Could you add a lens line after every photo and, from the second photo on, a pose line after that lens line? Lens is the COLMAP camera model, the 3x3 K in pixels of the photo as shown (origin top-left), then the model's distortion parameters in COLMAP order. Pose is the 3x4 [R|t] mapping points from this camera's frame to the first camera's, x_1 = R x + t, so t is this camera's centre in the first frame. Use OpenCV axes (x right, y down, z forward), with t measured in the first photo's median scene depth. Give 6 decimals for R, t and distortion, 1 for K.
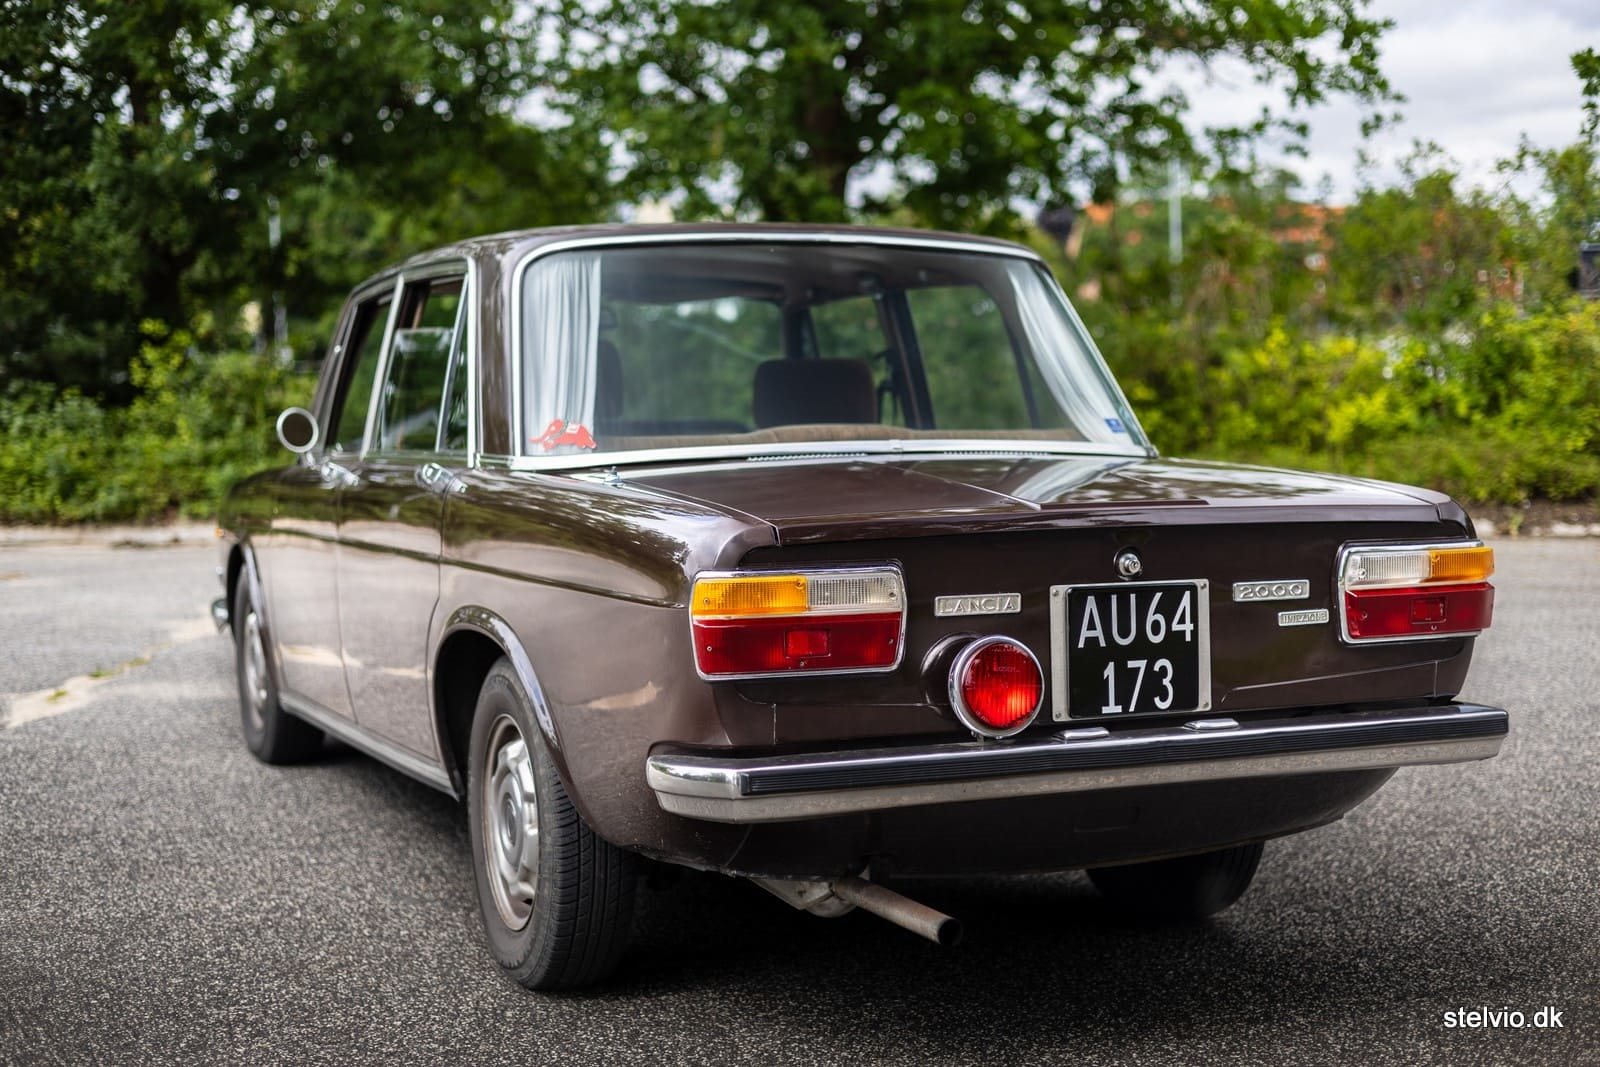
lens RADIAL K [[2320.3, 0, 794.5], [0, 2320.3, 487.4], [0, 0, 1]] dist [0.021578, 0.015771]
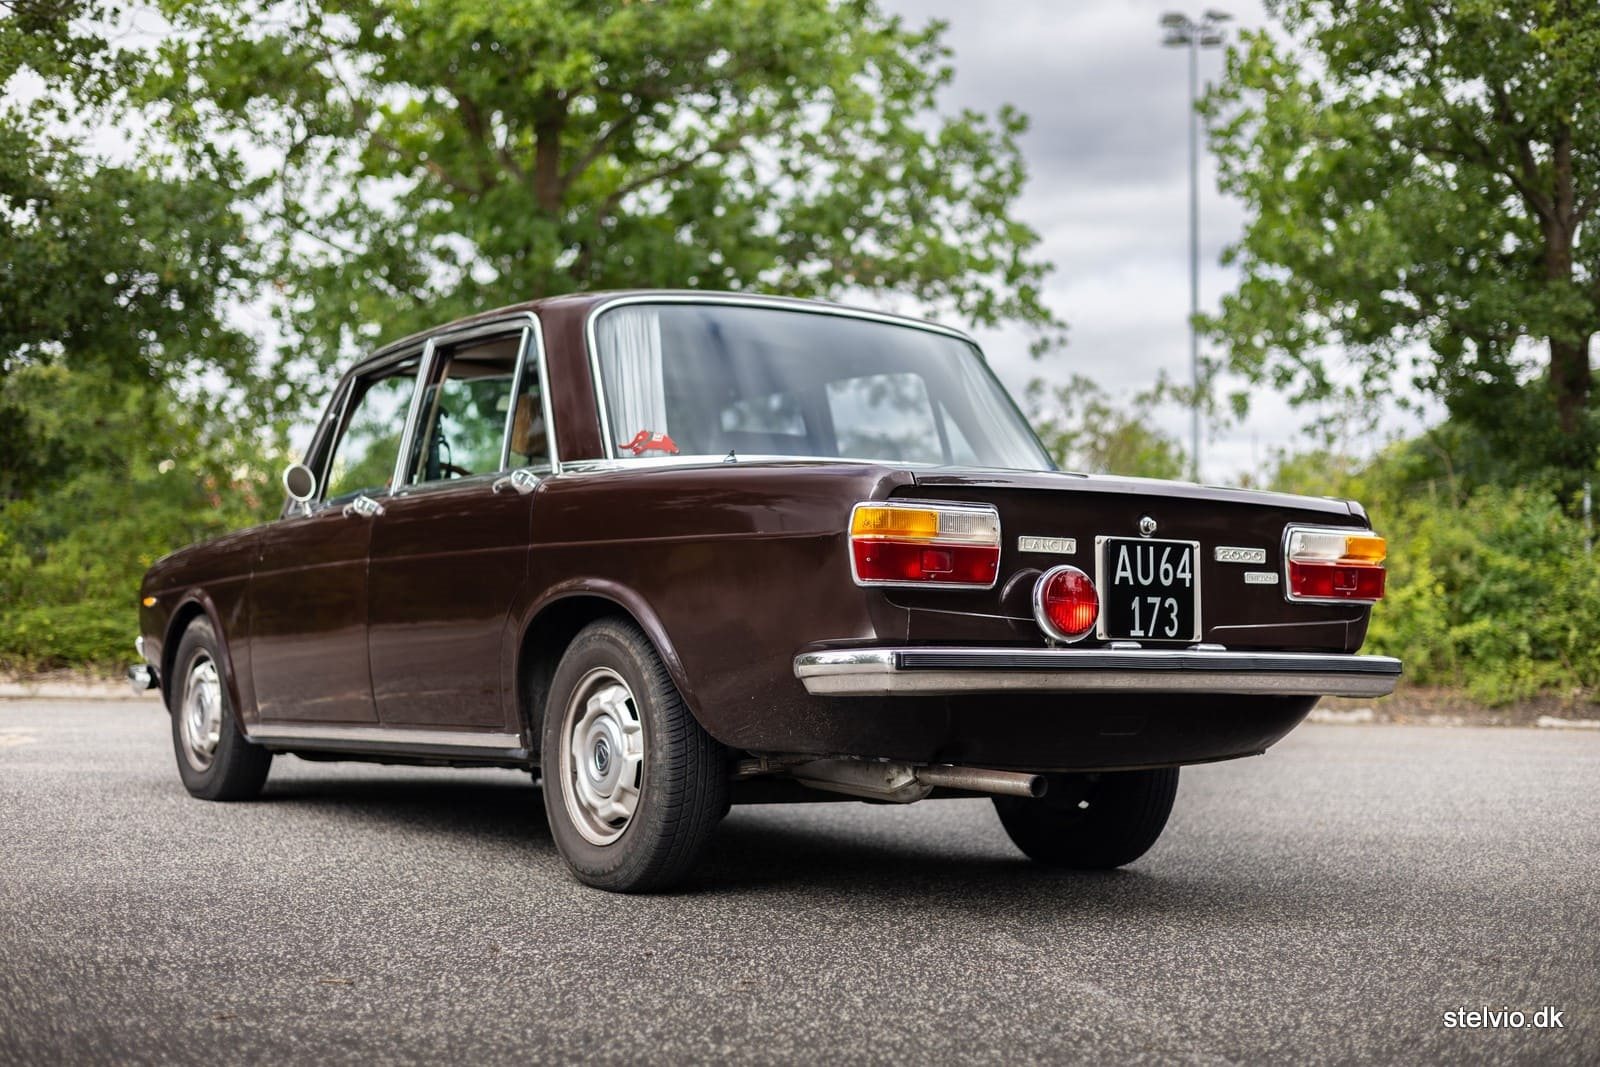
lens RADIAL K [[2289.7, 0, 803.2], [0, 2289.7, 488.1], [0, 0, 1]] dist [0.001784, 0.071531]
pose [[0.981841, 0.039919, 0.185460, -0.286851], [-0.018882, 0.993319, -0.113846, 0.162536], [-0.188765, 0.108276, 0.976035, -0.230892]]
